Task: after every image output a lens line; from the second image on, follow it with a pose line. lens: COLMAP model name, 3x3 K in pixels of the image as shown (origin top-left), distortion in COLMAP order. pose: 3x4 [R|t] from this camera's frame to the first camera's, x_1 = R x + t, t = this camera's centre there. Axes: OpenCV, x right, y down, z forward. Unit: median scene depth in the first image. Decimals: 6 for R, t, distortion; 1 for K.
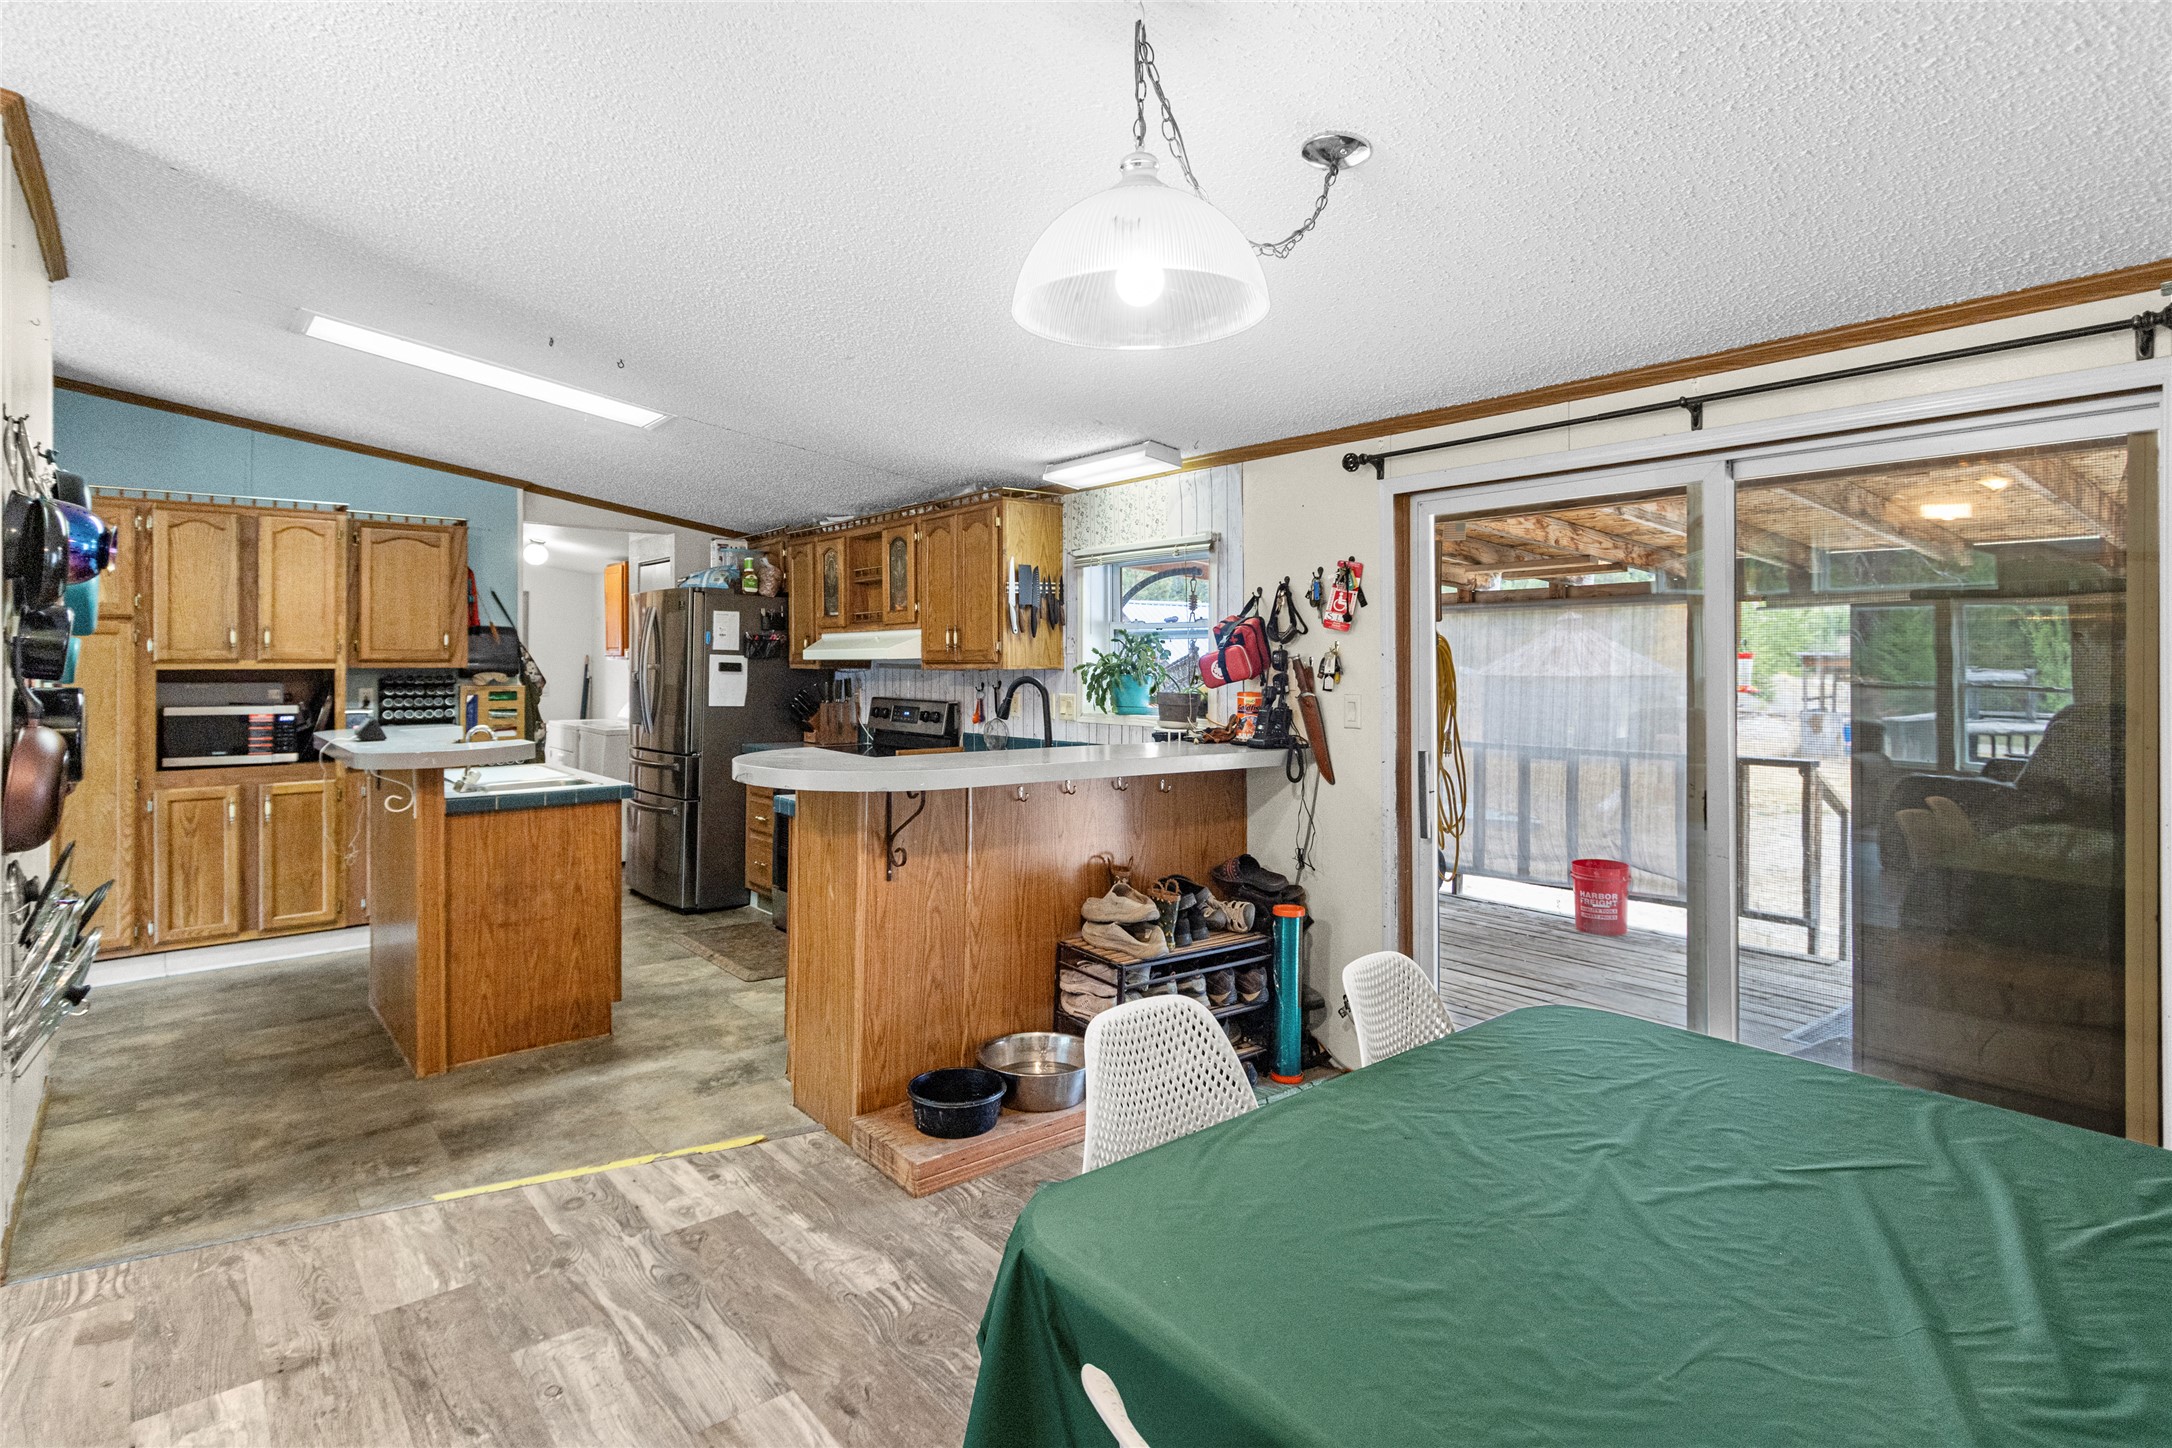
lens RADIAL K [[1123.1, 0, 1099.9], [0, 1123.1, 663.6], [0, 0, 1]] dist [-0.002940, -0.004303]
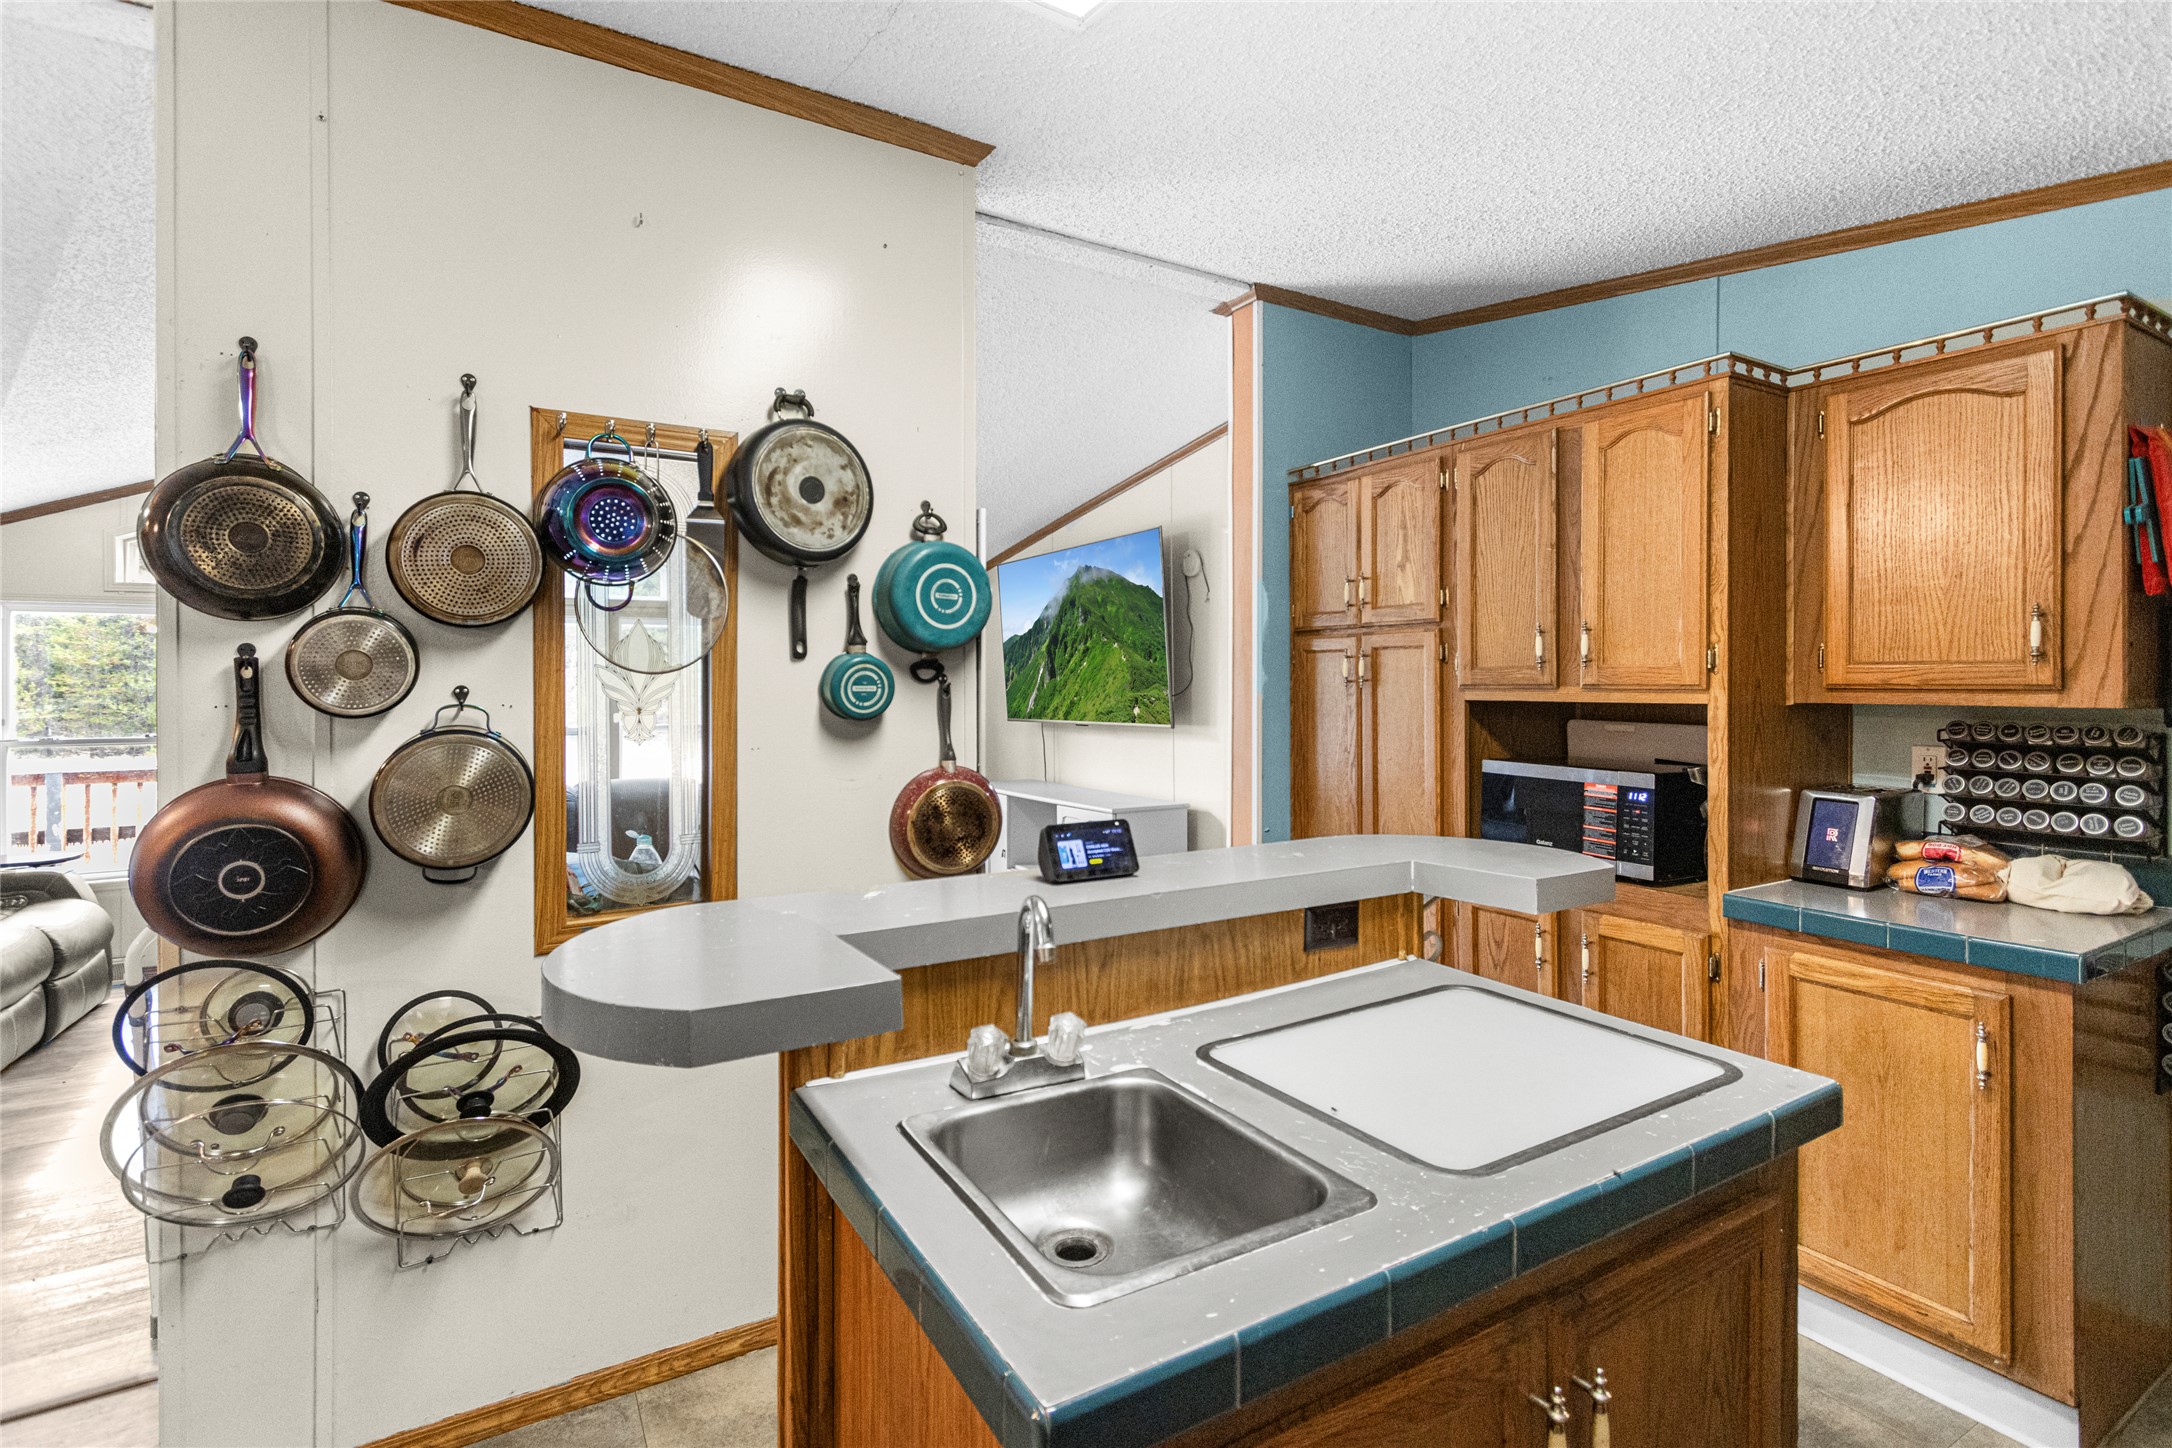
lens RADIAL K [[1032.6, 0, 1099.8], [0, 1032.6, 684.2], [0, 0, 1]] dist [0.007925, -0.001514]
pose [[-0.174664, 0.004425, -0.984618, -0.209659], [-0.000197, 0.999990, 0.004529, -0.006491], [0.984628, 0.000985, -0.174662, 0.863060]]
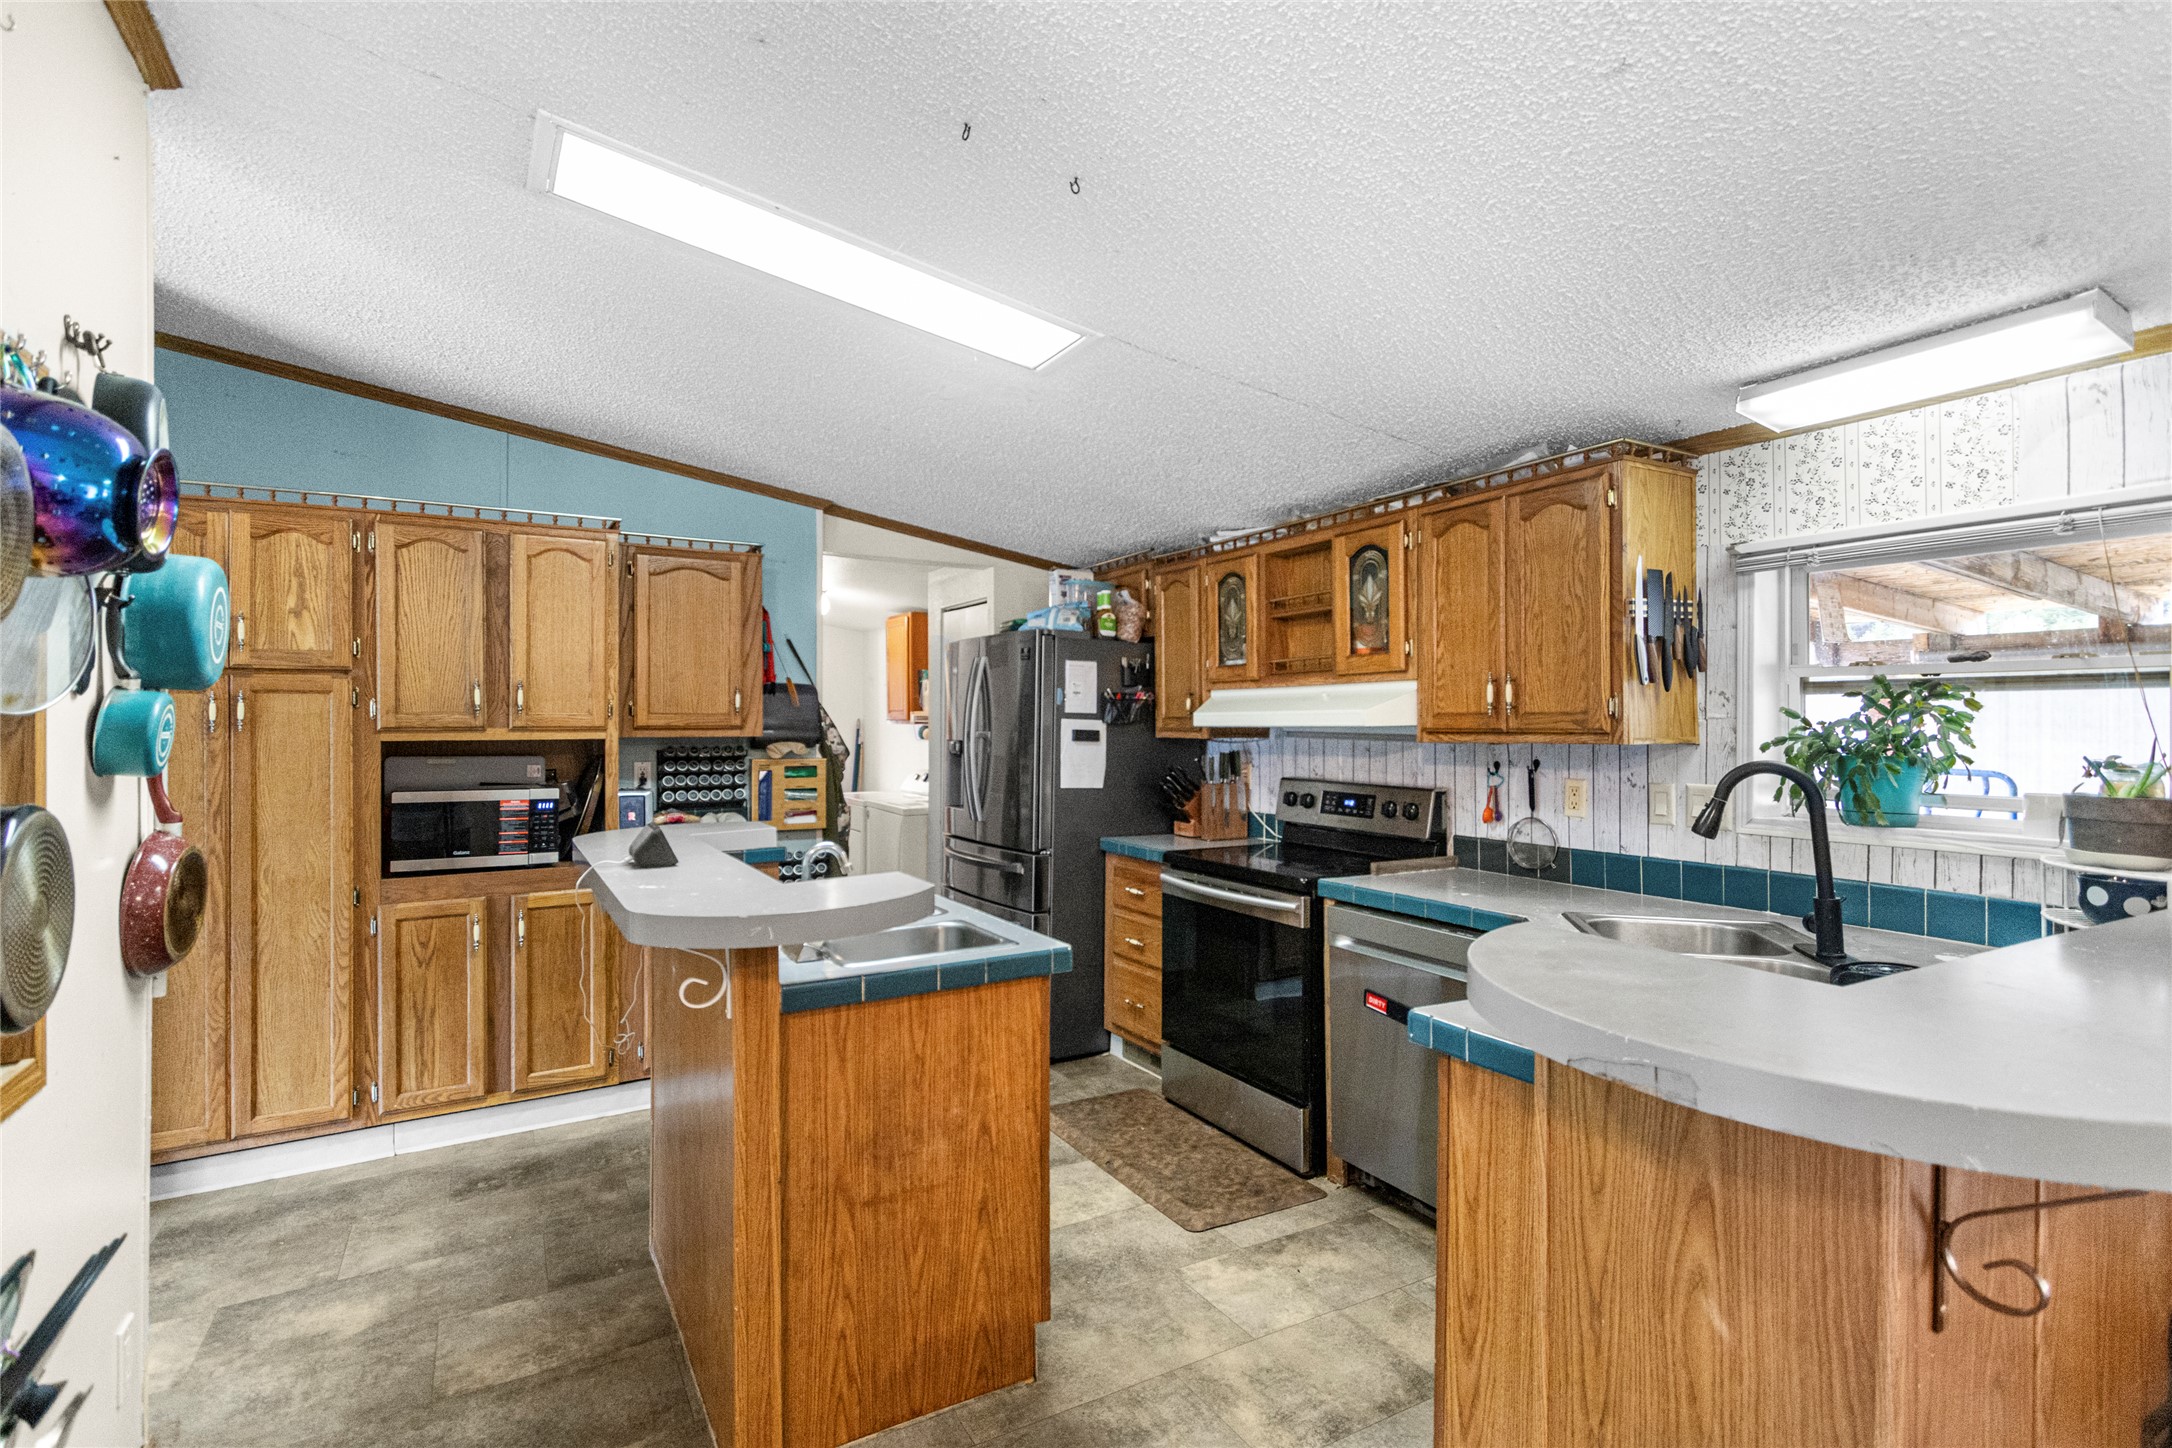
lens RADIAL K [[1032.6, 0, 1084.8], [0, 1032.6, 727.4], [0, 0, 1]] dist [0.007925, -0.001514]
pose [[0.985441, 0.000717, -0.170015, -0.261608], [-0.000113, 0.999994, 0.003560, -0.006043], [0.170016, -0.003489, 0.985435, 0.392108]]
